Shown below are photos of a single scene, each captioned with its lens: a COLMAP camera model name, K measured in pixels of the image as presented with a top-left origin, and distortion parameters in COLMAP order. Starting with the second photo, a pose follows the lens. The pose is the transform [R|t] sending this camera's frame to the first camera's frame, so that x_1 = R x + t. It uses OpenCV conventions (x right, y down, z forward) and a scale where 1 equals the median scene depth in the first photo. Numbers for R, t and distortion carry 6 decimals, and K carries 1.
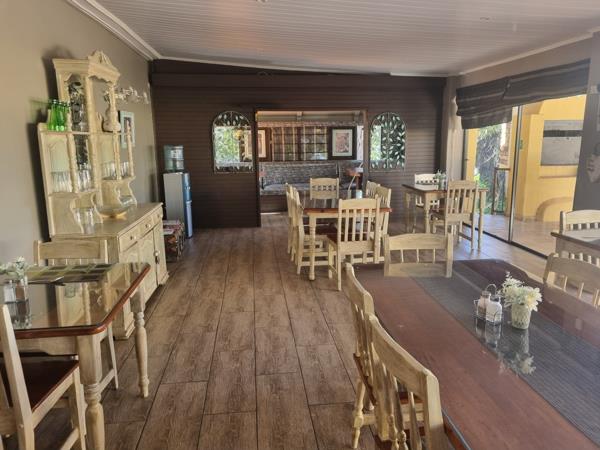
lens RADIAL K [[449.3, 0, 305.4], [0, 449.3, 228.2], [0, 0, 1]] dist [0.039035, -0.004408]
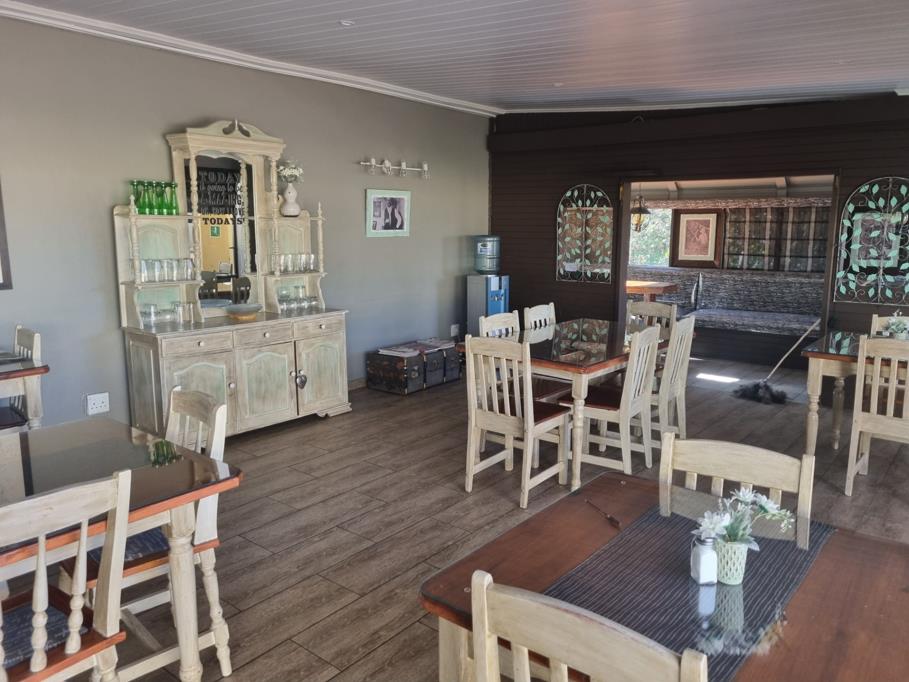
lens RADIAL K [[680.8, 0, 461.8], [0, 680.8, 334.4], [0, 0, 1]] dist [0.039035, -0.004408]
pose [[0.696255, 0.132567, -0.705446, 0.432585], [-0.157239, 0.987095, 0.030304, -0.056587], [0.700360, 0.089824, 0.708115, 0.232628]]
